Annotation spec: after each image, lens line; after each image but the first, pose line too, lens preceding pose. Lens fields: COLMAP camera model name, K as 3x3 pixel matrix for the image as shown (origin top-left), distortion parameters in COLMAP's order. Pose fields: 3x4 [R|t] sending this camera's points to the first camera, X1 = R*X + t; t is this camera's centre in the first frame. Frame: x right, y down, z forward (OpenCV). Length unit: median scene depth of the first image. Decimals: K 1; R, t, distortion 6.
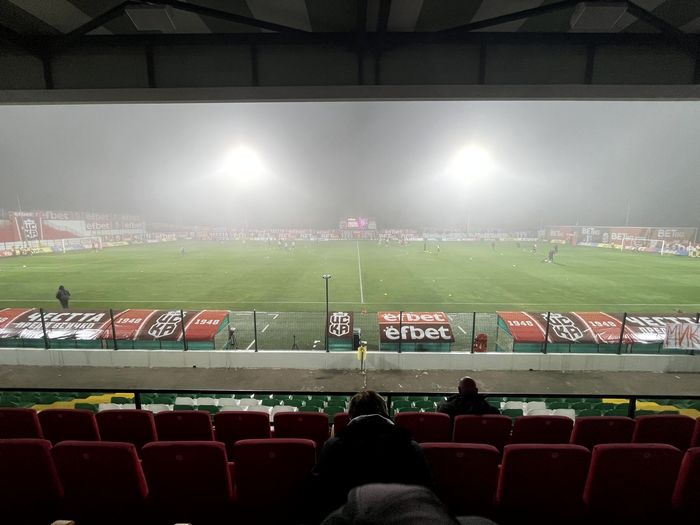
lens RADIAL K [[280.1, 0, 350.8], [0, 280.1, 261.3], [0, 0, 1]] dist [0.000315, 0.000431]
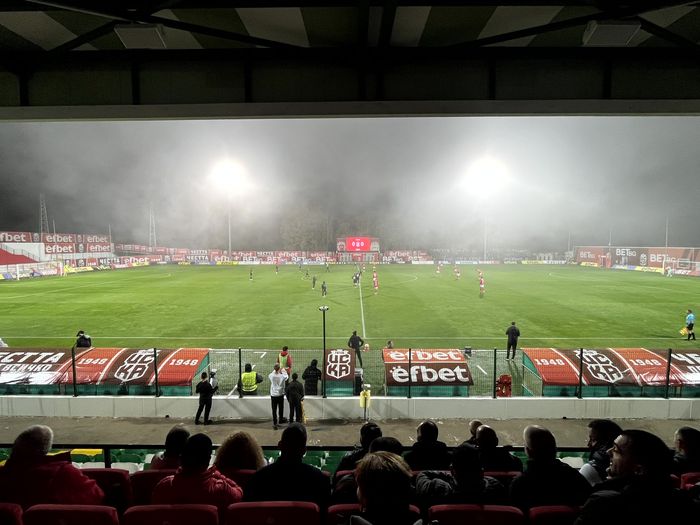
lens RADIAL K [[325.0, 0, 350.3], [0, 325.0, 261.6], [0, 0, 1]] dist [0.002484, -0.001376]
pose [[0.999987, -0.004872, 0.001314, -0.003947], [0.004963, 0.996719, -0.080788, -0.007566], [-0.000916, 0.080794, 0.996730, -0.016754]]
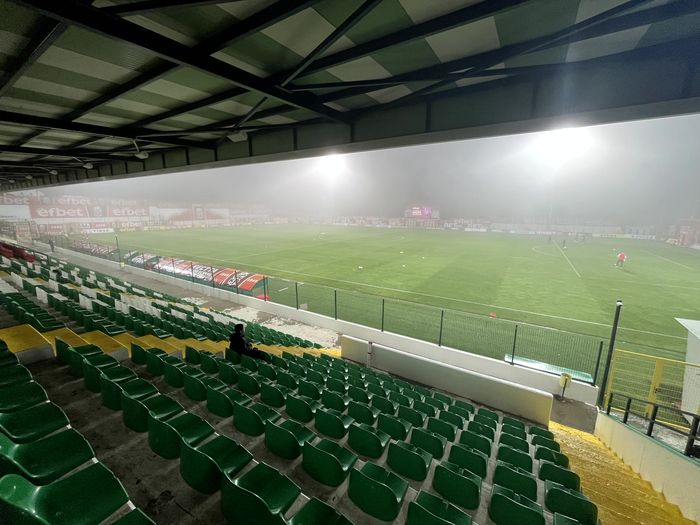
lens RADIAL K [[280.1, 0, 345.6], [0, 280.1, 256.3], [0, 0, 1]] dist [0.000315, 0.000431]
pose [[0.855714, 0.090655, -0.509446, 2.223097], [-0.077862, 0.995882, 0.046432, -0.017351], [0.511558, -0.000066, 0.859249, -0.021123]]
